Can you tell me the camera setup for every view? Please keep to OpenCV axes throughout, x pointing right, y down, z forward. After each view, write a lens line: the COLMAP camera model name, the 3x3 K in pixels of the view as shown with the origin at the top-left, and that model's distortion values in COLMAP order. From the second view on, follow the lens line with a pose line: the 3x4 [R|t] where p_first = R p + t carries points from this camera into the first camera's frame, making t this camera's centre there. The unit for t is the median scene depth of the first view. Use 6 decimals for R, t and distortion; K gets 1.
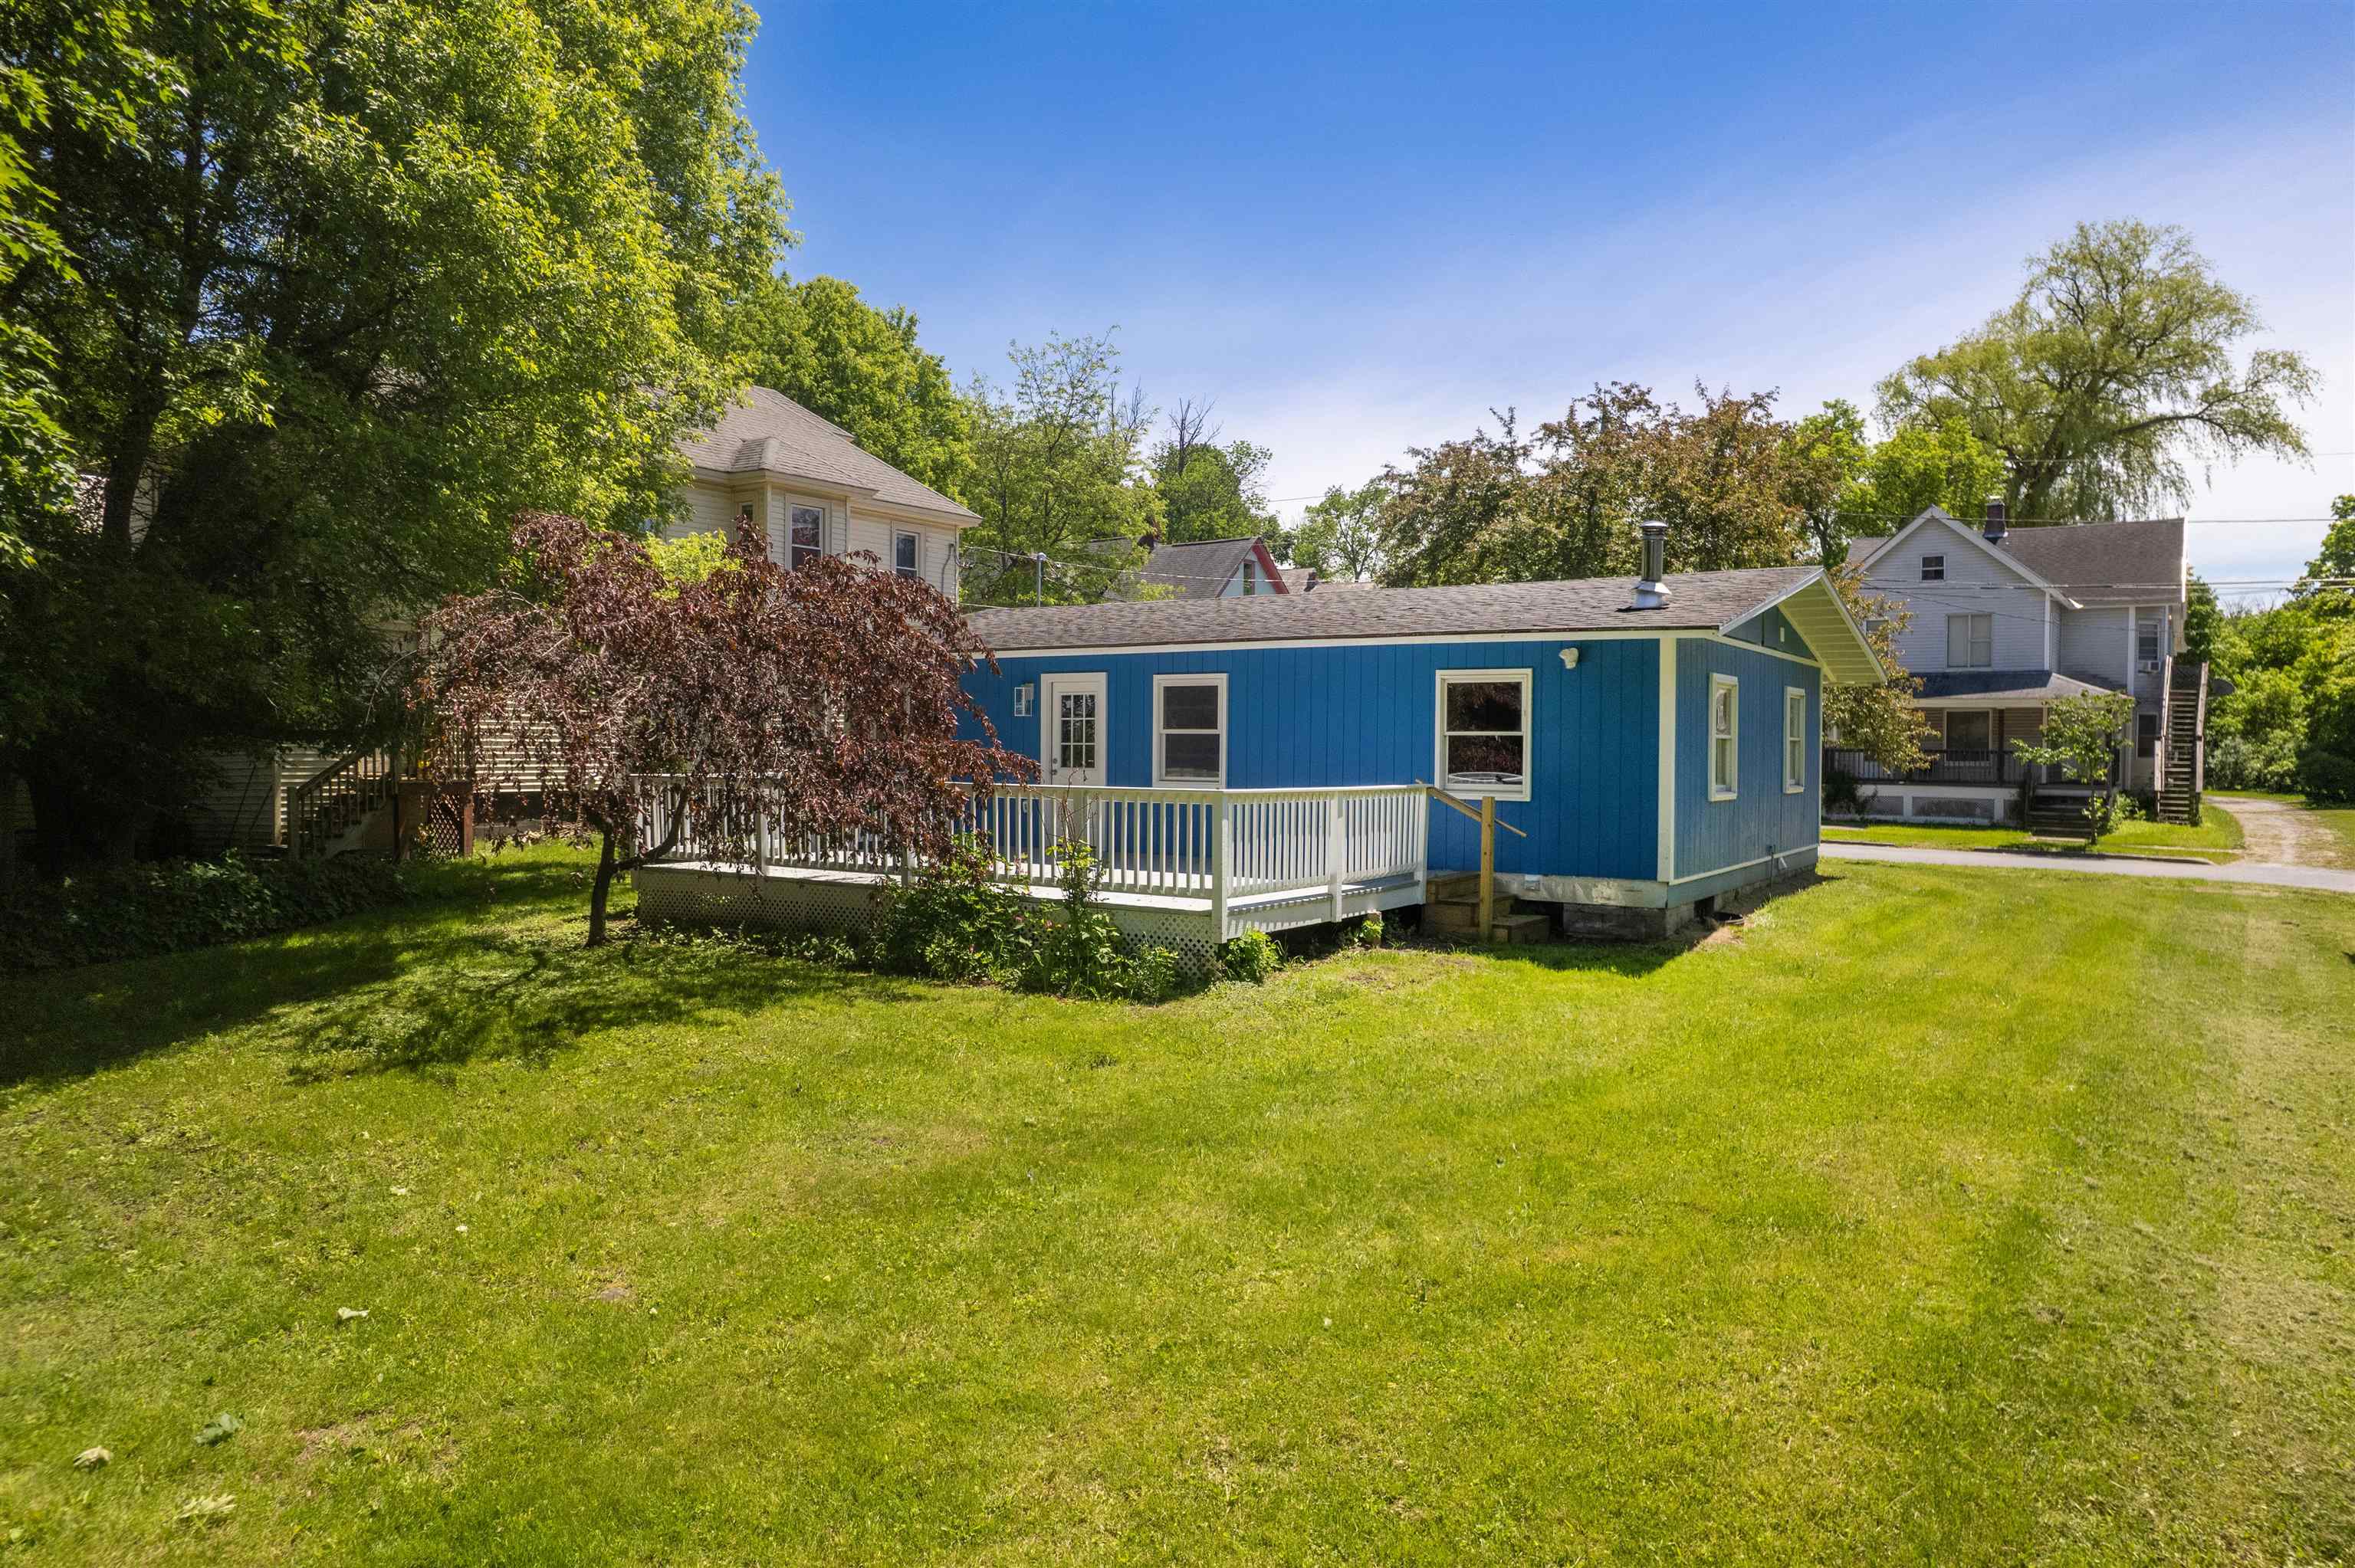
lens RADIAL K [[1501.2, 0, 1221.3], [0, 1501.2, 801.7], [0, 0, 1]] dist [-0.067945, 0.086467]
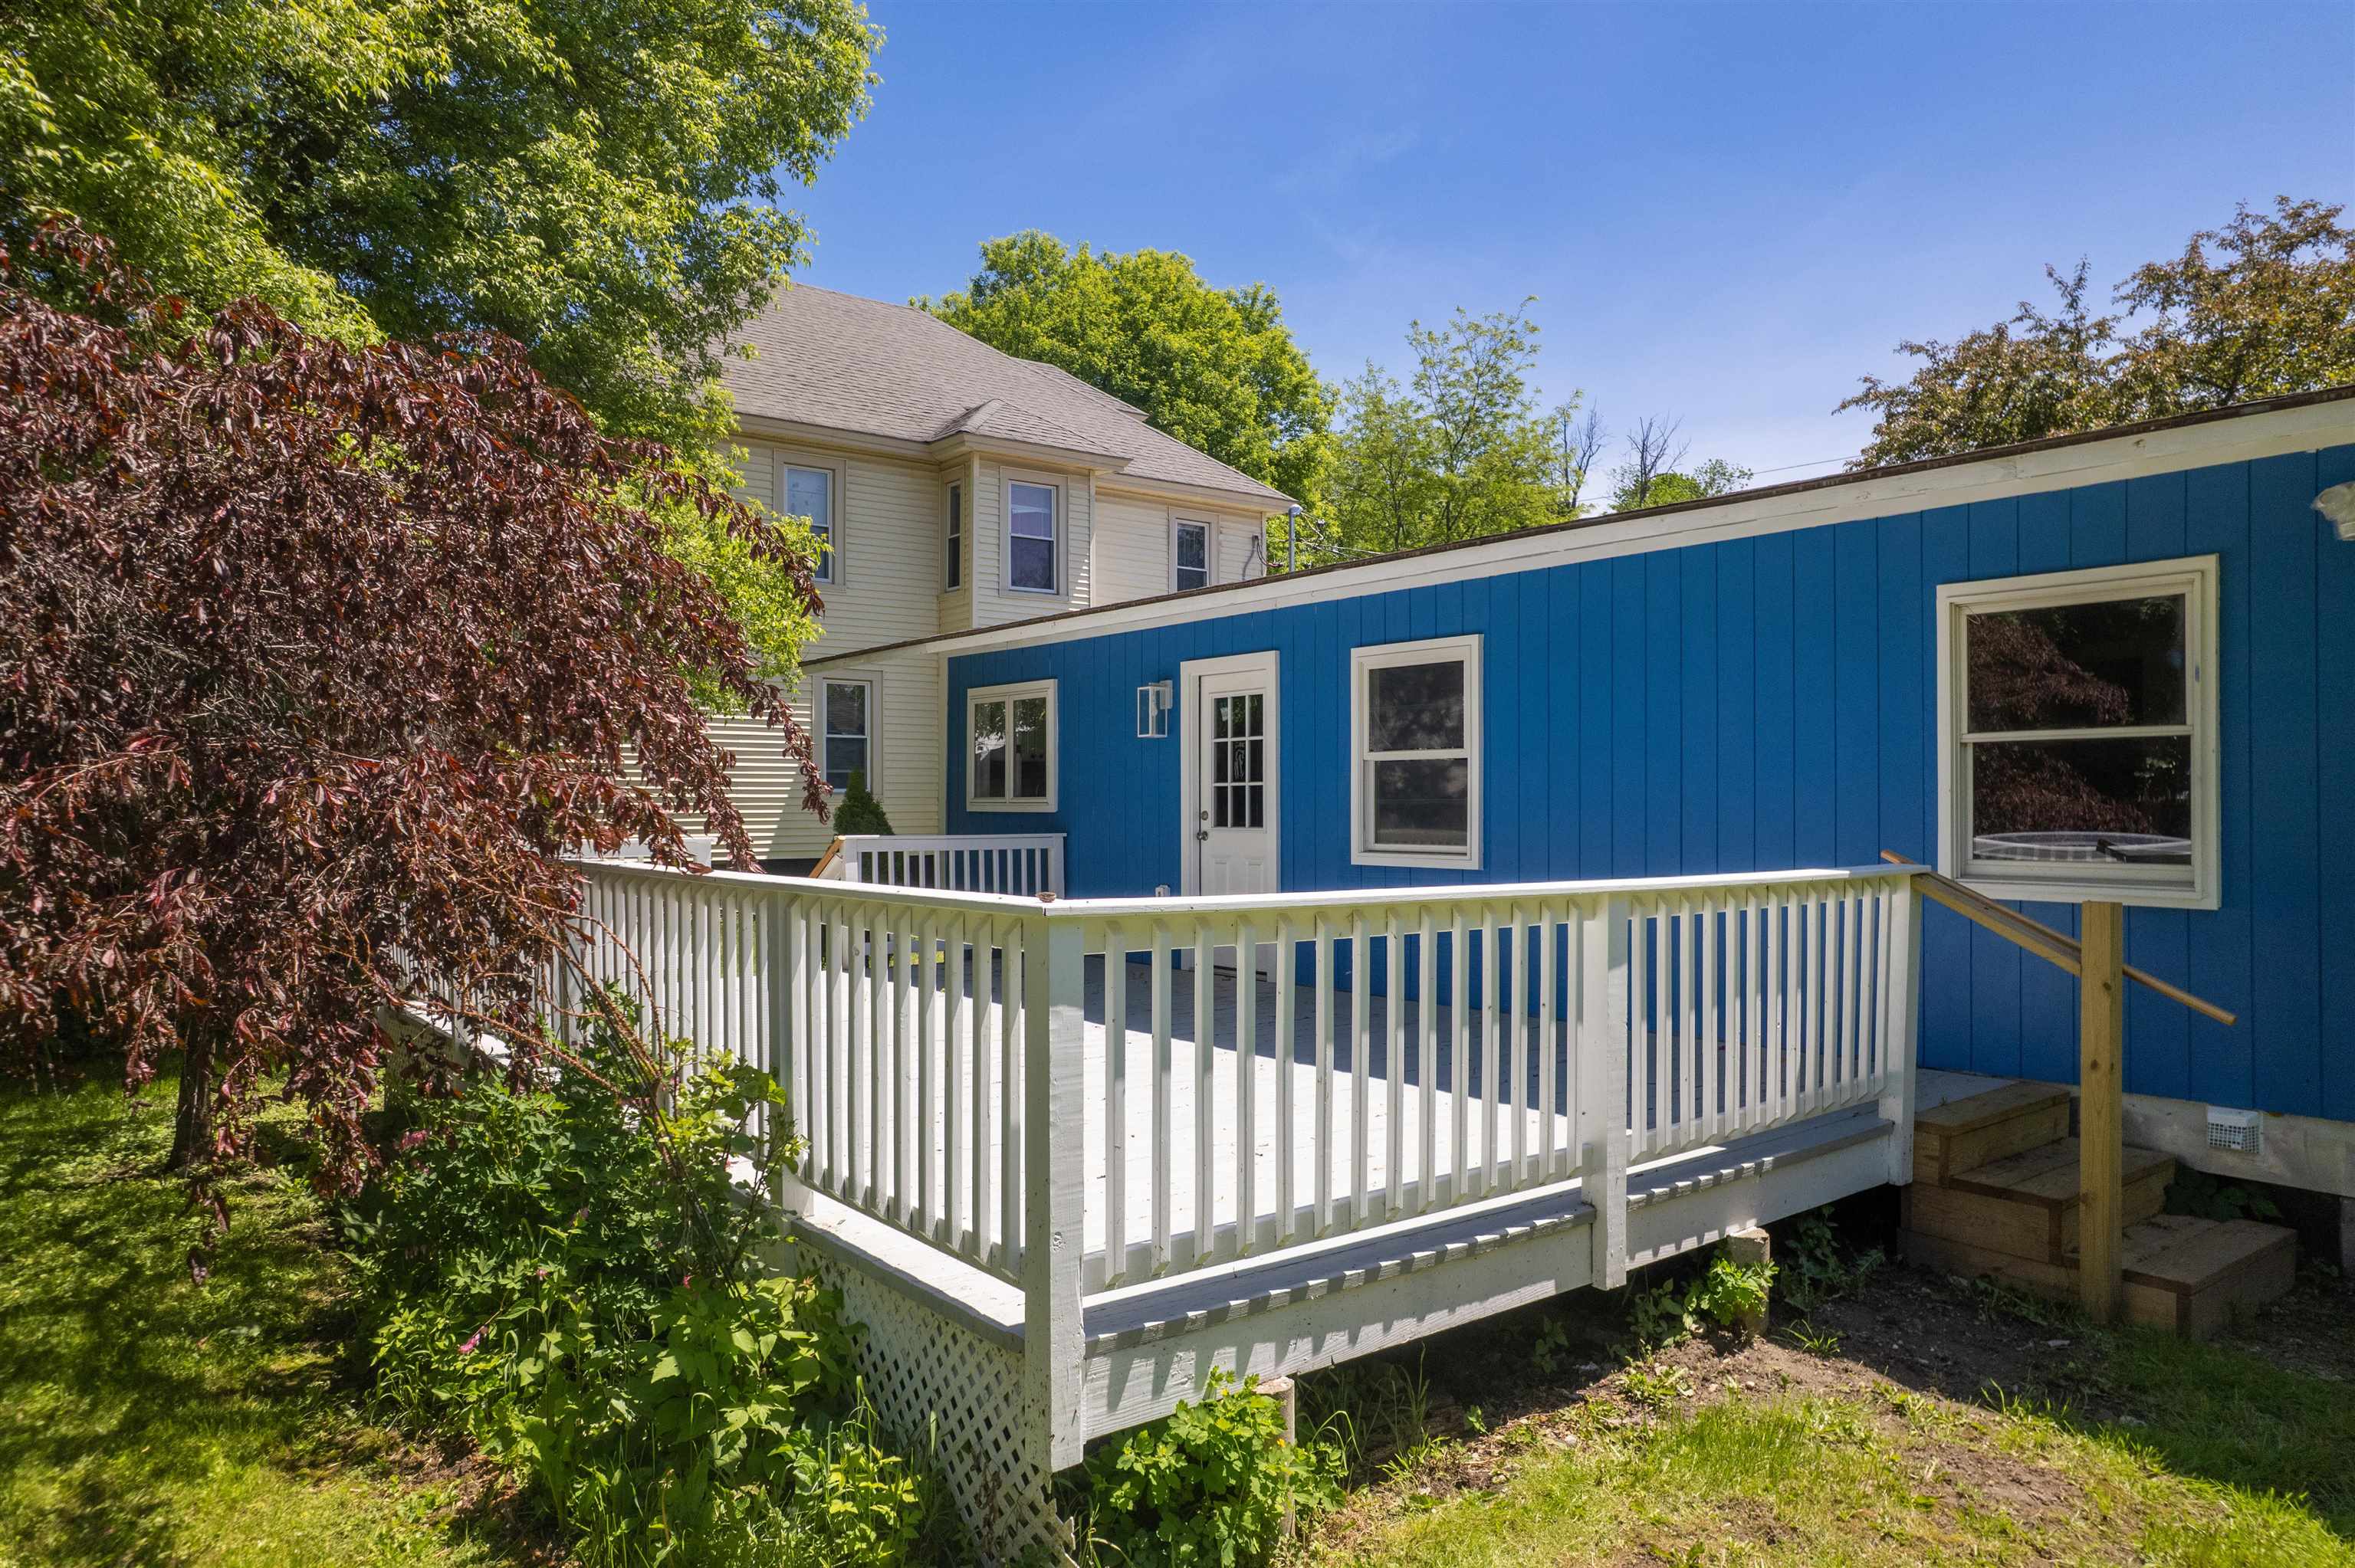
lens RADIAL K [[1501.2, 0, 1221.3], [0, 1501.2, 801.7], [0, 0, 1]] dist [-0.067945, 0.086467]
pose [[0.948977, -0.010533, -0.315170, 0.089432], [-0.002818, 0.999119, -0.041876, -0.011296], [0.315333, 0.040627, 0.948111, 0.587378]]
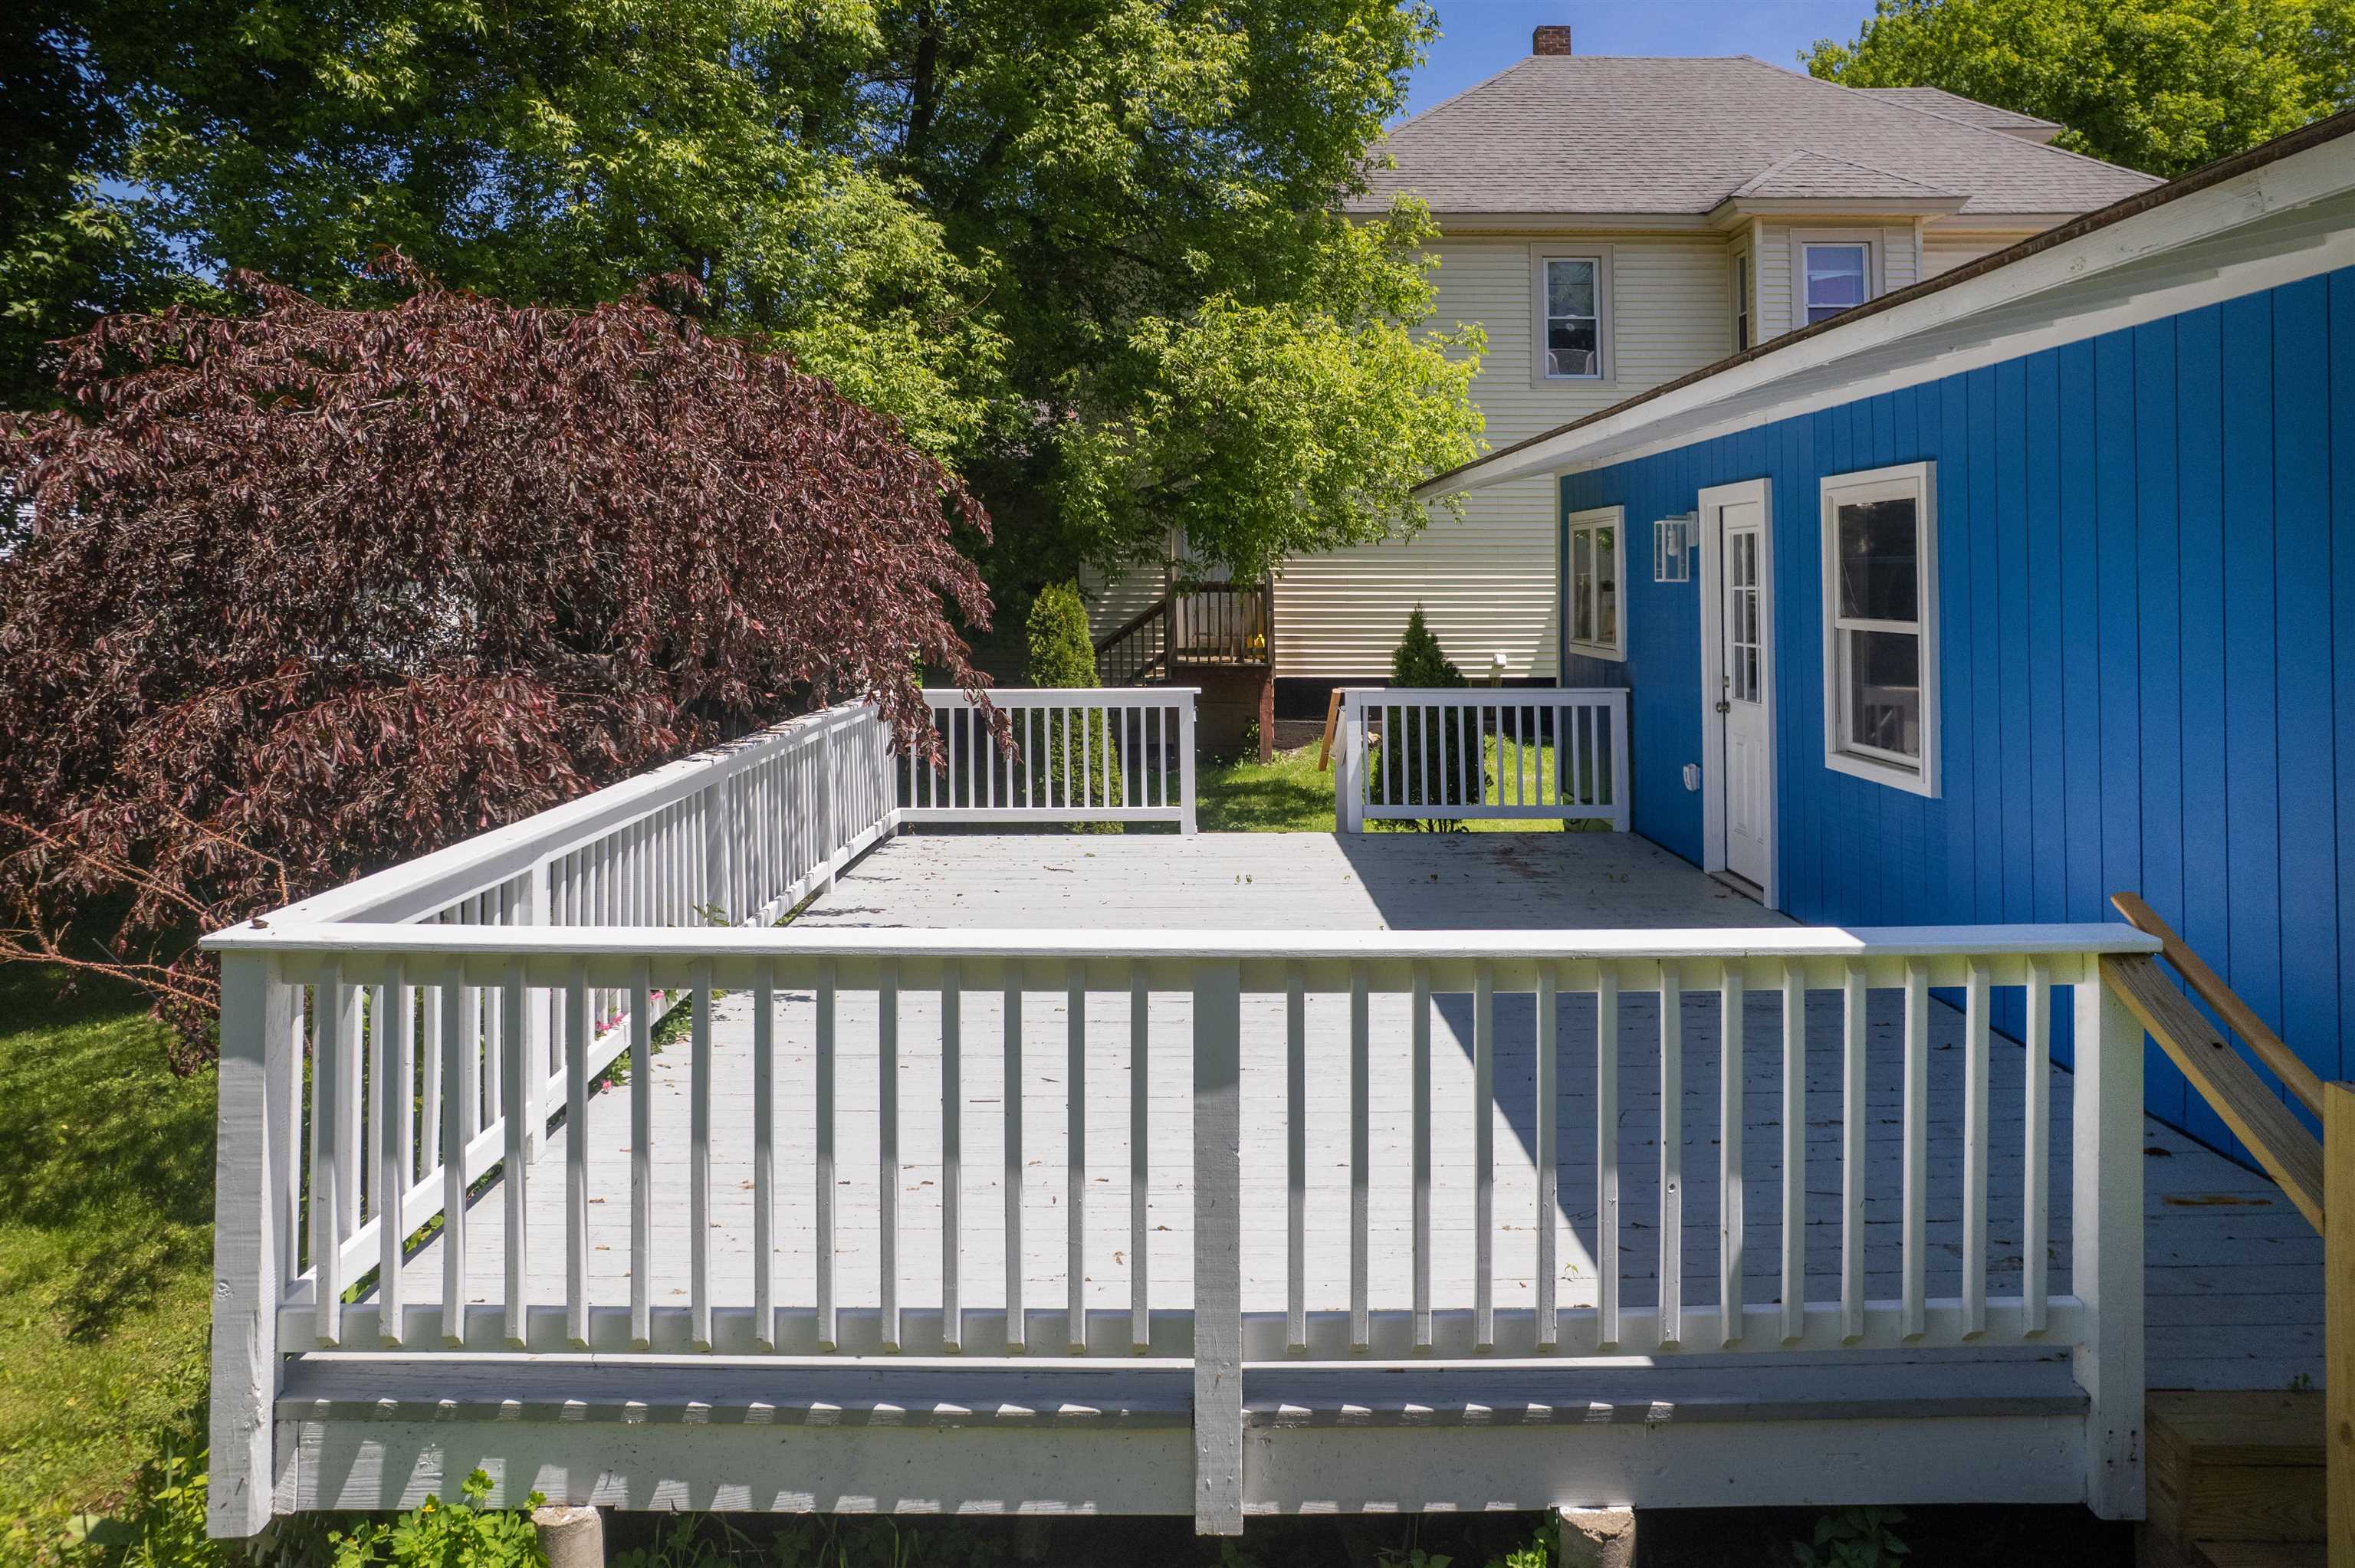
lens RADIAL K [[1580.1, 0, 1226.5], [0, 1580.1, 557.4], [0, 0, 1]] dist [-0.085092, 0.079662]
pose [[0.552262, -0.018327, -0.833469, 0.244169], [-0.031458, 0.998588, -0.042802, -0.049656], [0.833077, 0.049858, 0.550906, 0.772028]]
